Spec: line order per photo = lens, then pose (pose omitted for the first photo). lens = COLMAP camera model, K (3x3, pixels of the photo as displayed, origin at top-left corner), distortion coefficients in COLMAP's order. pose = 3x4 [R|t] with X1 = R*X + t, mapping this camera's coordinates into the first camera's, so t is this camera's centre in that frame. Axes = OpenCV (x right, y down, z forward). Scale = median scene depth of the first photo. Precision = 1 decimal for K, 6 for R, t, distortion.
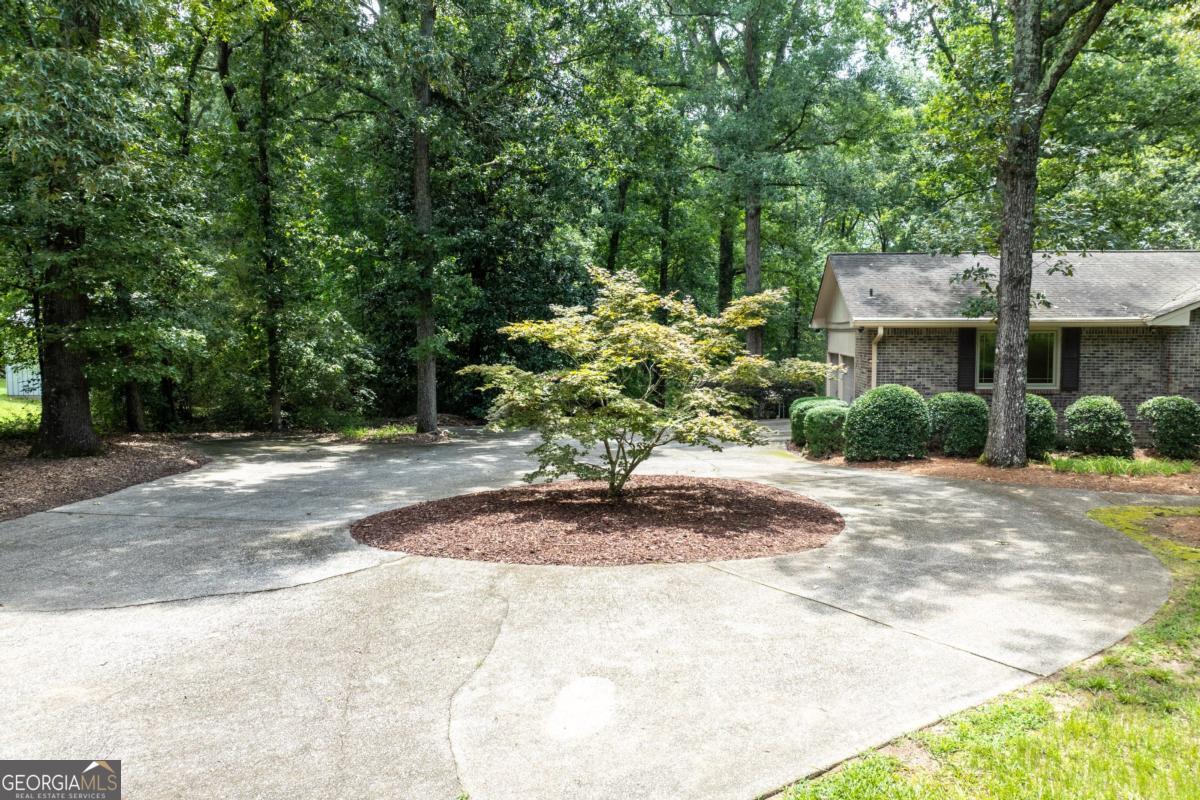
lens RADIAL K [[841.6, 0, 607.4], [0, 841.6, 397.9], [0, 0, 1]] dist [-0.039277, 0.001864]
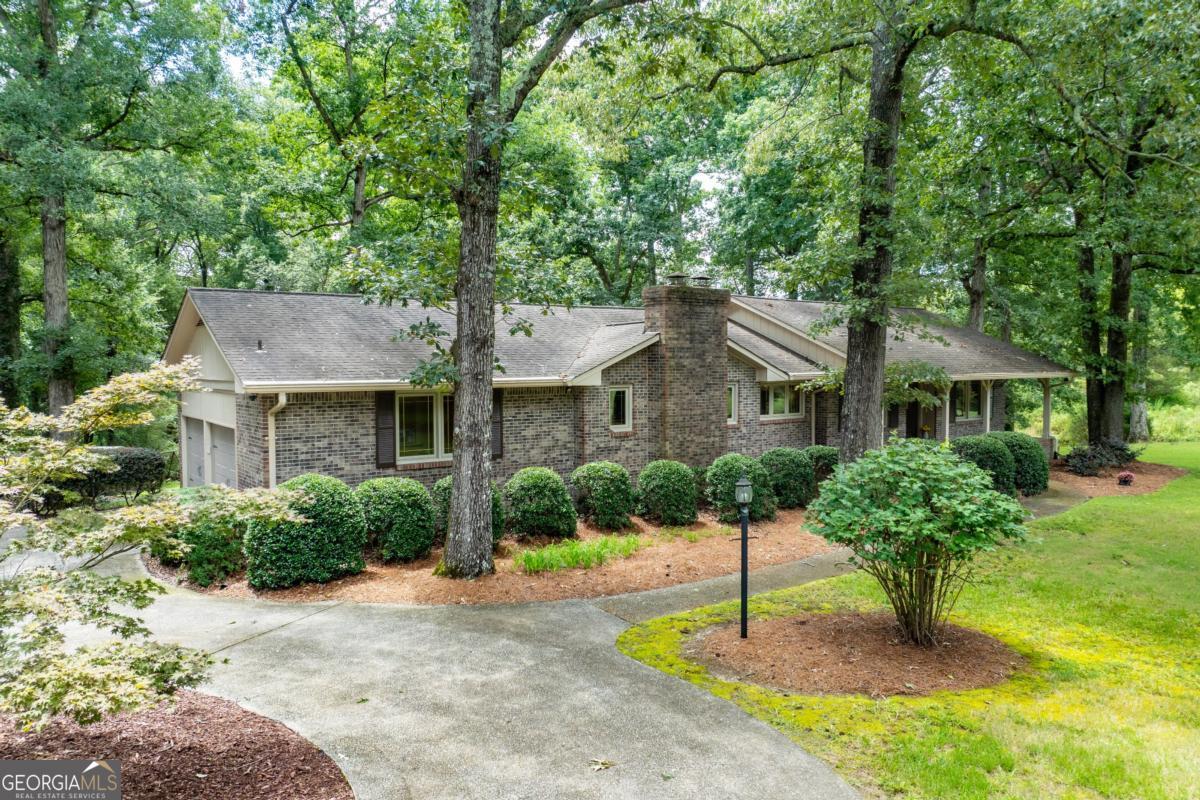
lens RADIAL K [[841.6, 0, 607.4], [0, 841.6, 397.9], [0, 0, 1]] dist [-0.039277, 0.001864]
pose [[0.713959, -0.027862, 0.699633, 0.014854], [0.053808, 0.998436, -0.015147, -0.058810], [-0.698117, 0.048460, 0.714341, 0.294623]]
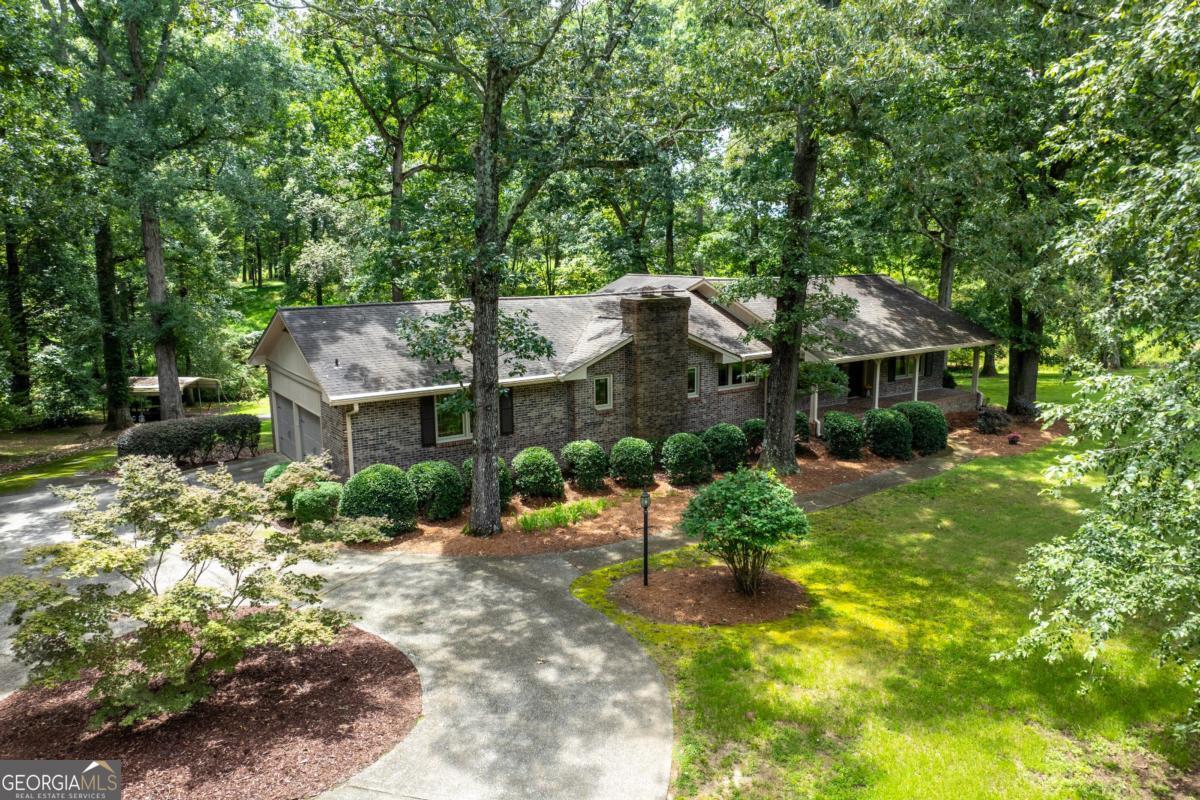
lens RADIAL K [[841.6, 0, 607.4], [0, 841.6, 397.9], [0, 0, 1]] dist [-0.039277, 0.001864]
pose [[0.745279, -0.119333, 0.655987, -0.146460], [0.056441, 0.991613, 0.116264, -0.215519], [-0.664360, -0.049624, 0.745764, -0.009473]]
